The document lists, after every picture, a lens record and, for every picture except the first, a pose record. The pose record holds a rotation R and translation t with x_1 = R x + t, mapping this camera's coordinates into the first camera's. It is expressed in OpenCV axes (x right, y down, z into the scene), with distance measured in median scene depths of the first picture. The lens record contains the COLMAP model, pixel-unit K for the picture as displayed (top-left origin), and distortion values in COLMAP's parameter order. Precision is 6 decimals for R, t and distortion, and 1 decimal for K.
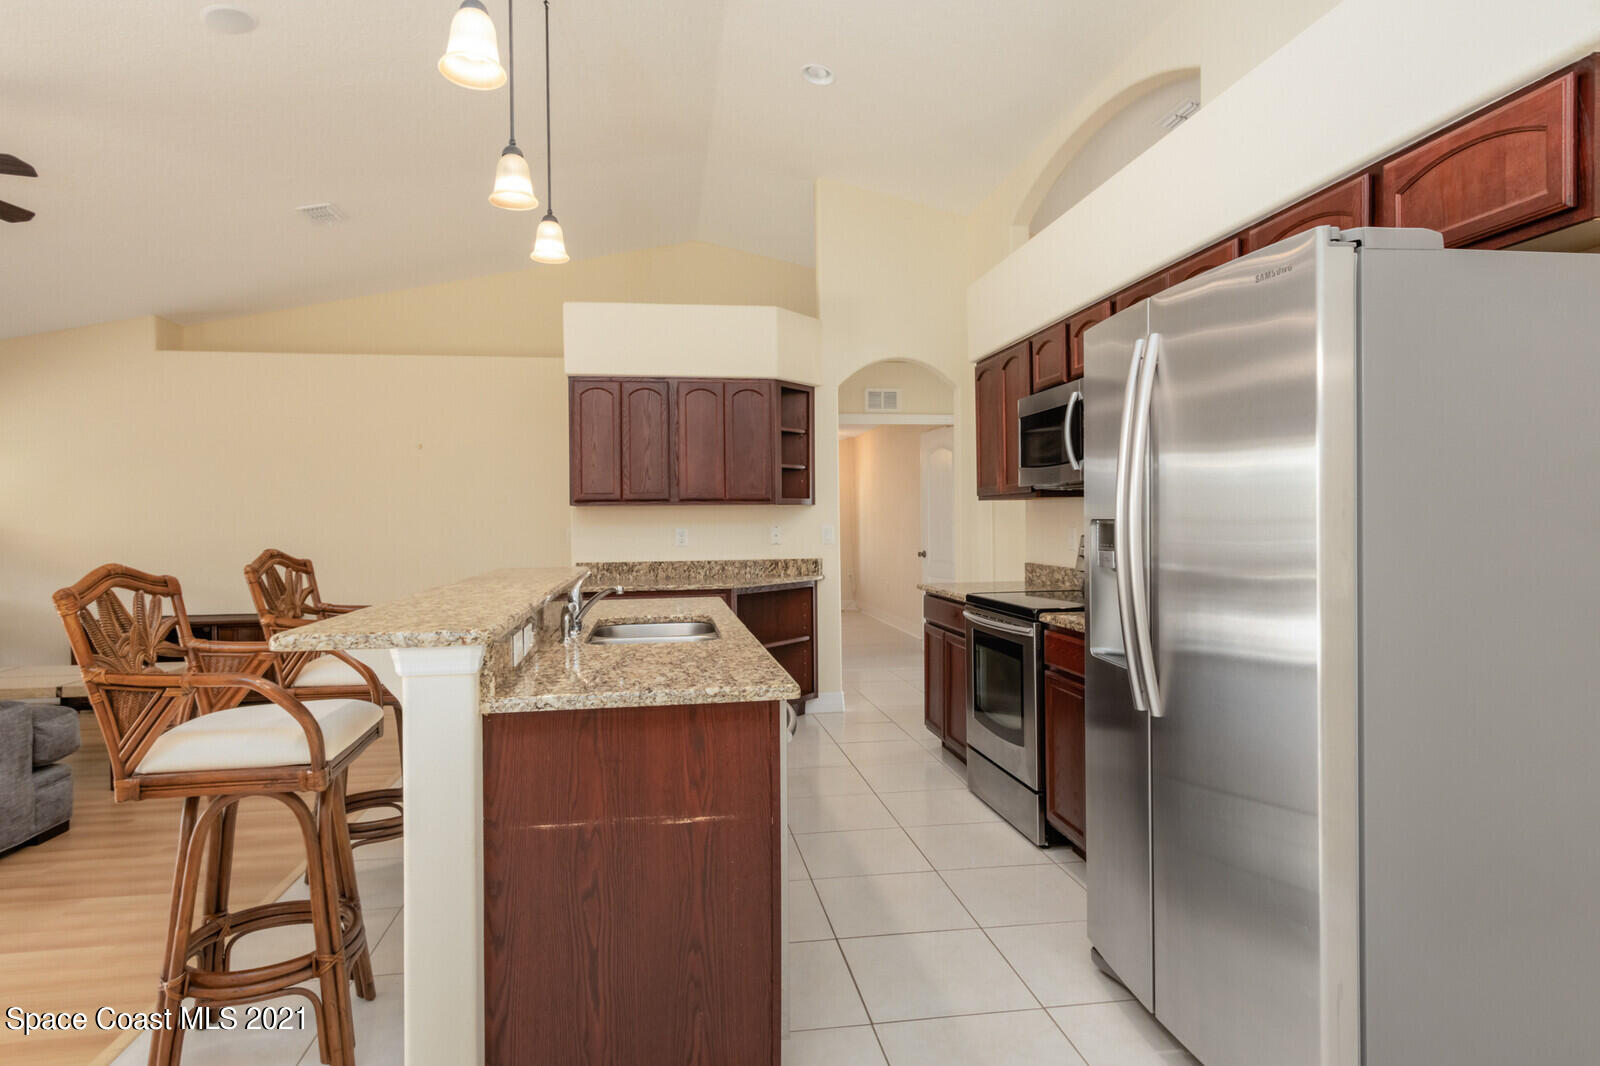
lens RADIAL K [[880.8, 0, 800.0], [0, 880.8, 533.0], [0, 0, 1]] dist [0.002477, 0.000932]
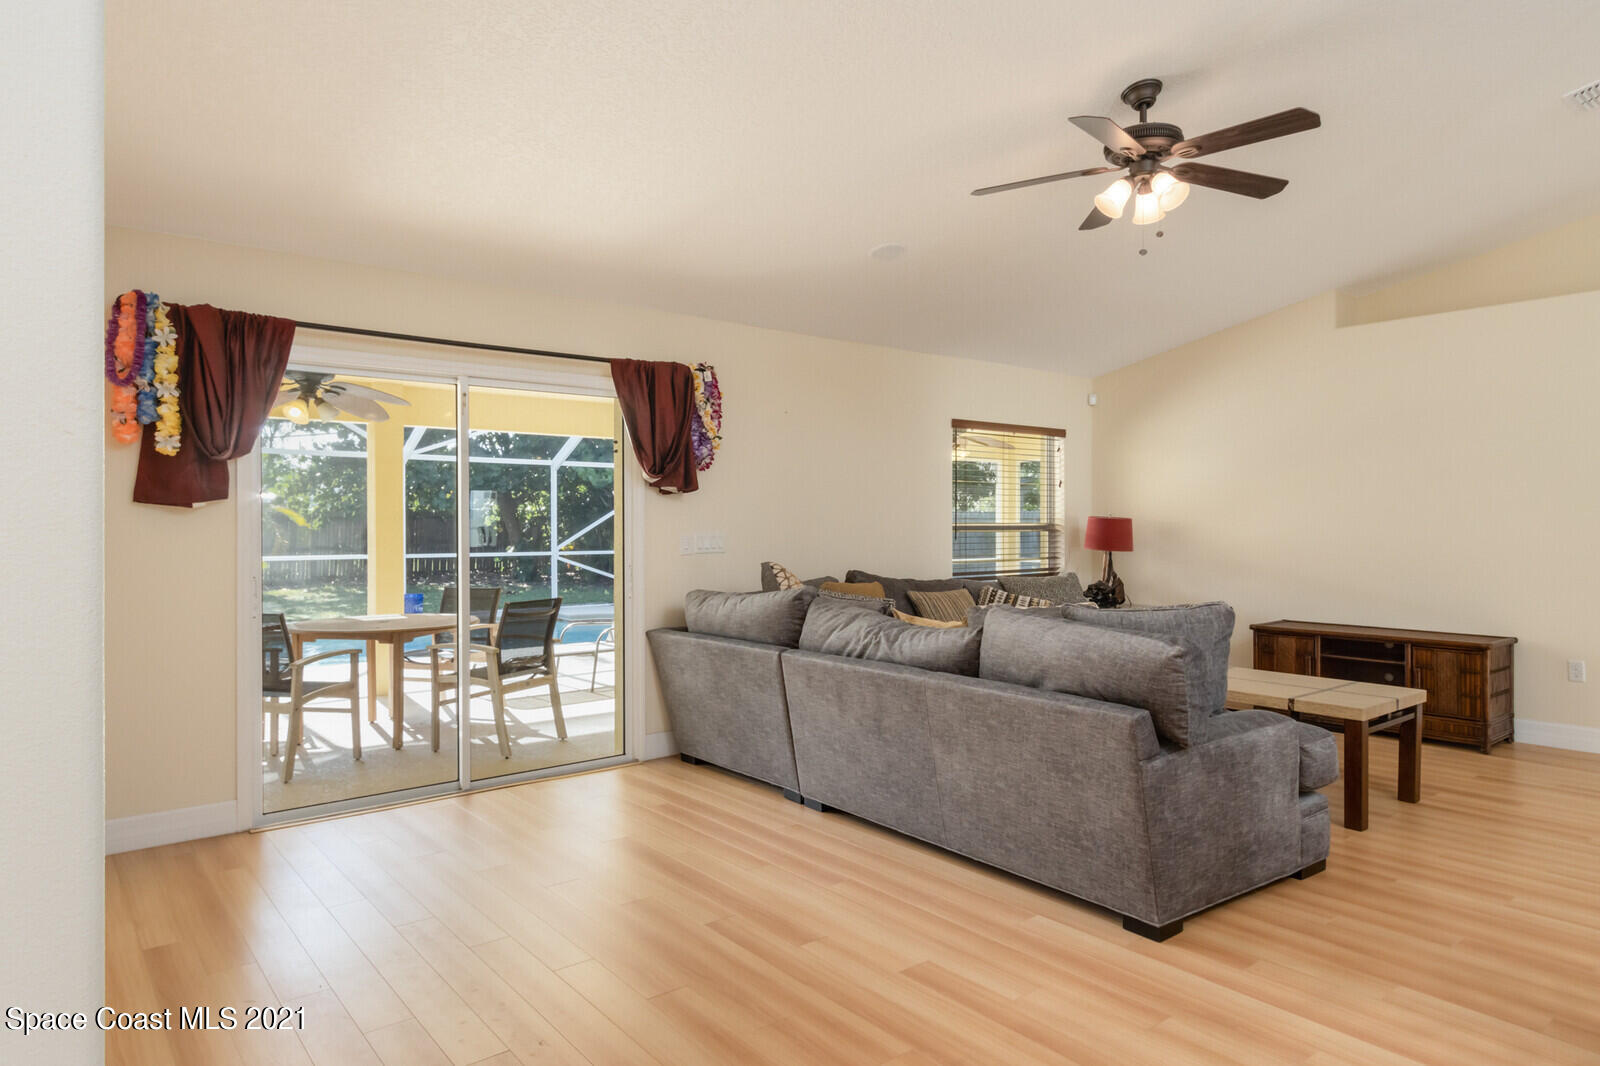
lens RADIAL K [[957.2, 0, 800.0], [0, 957.2, 533.0], [0, 0, 1]] dist [0.005783, 0.000144]
pose [[0.499069, 0.012740, -0.866468, -0.281546], [-0.011825, 0.999899, 0.007891, 0.000417], [0.866481, 0.006308, 0.499169, 0.073337]]
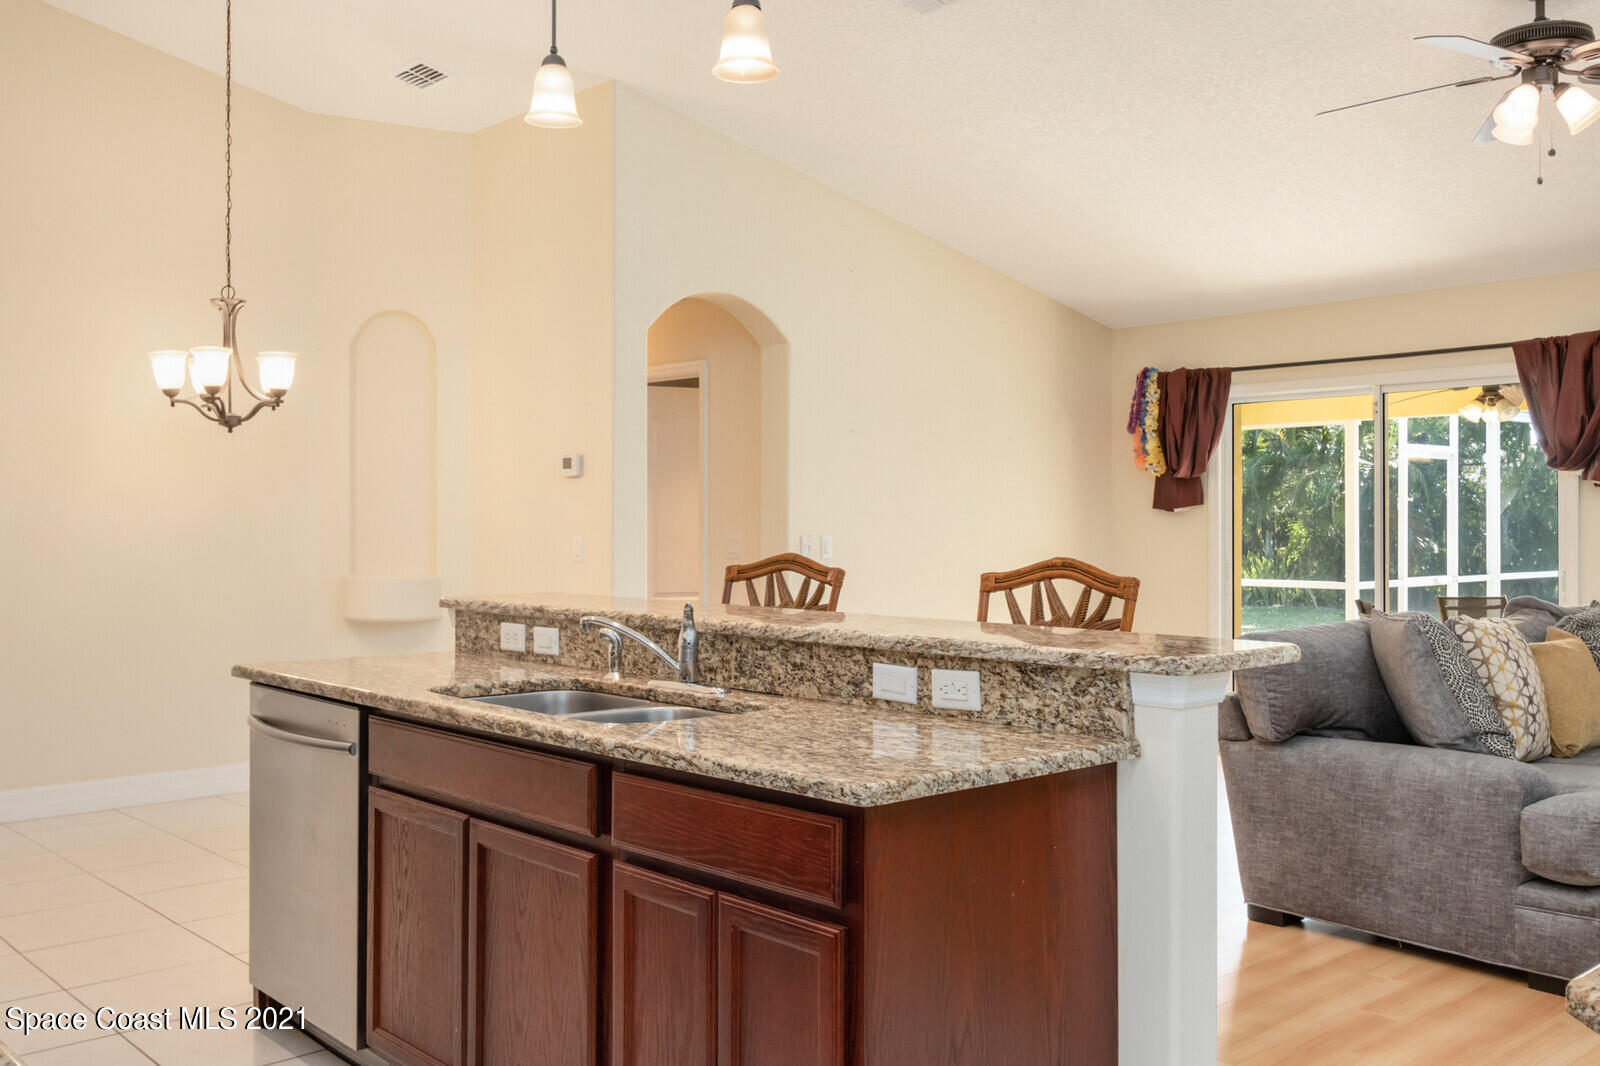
lens RADIAL K [[1434.3, 0, 800.0], [0, 1434.3, 533.0], [0, 0, 1]] dist [0.001362, 0.001075]
pose [[-0.835491, 0.009651, -0.549419, 0.221722], [-0.002195, 0.999779, 0.020900, -0.024635], [0.549499, 0.018667, -0.835286, 1.640535]]
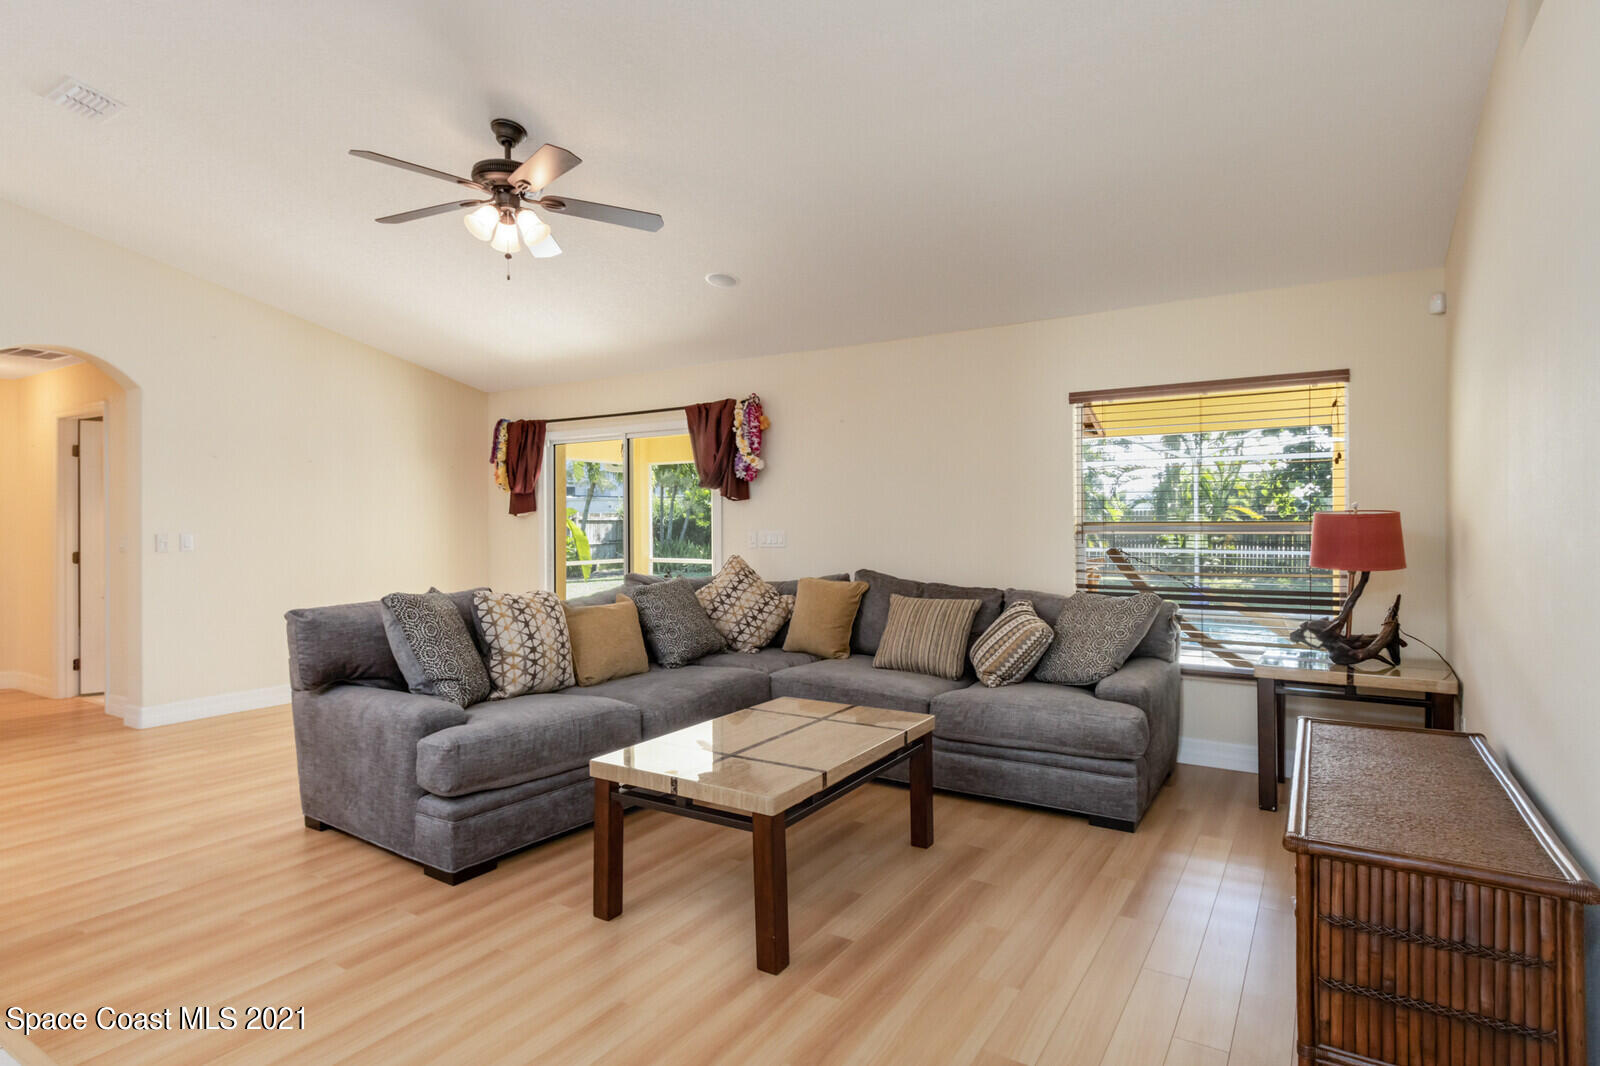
lens RADIAL K [[853.0, 0, 800.0], [0, 853.0, 533.0], [0, 0, 1]] dist [0.001829, 0.000598]
pose [[-0.656563, 0.018485, -0.754044, -0.462617], [-0.001023, 0.999677, 0.025397, -0.024365], [0.754270, 0.017446, -0.656332, 1.894625]]
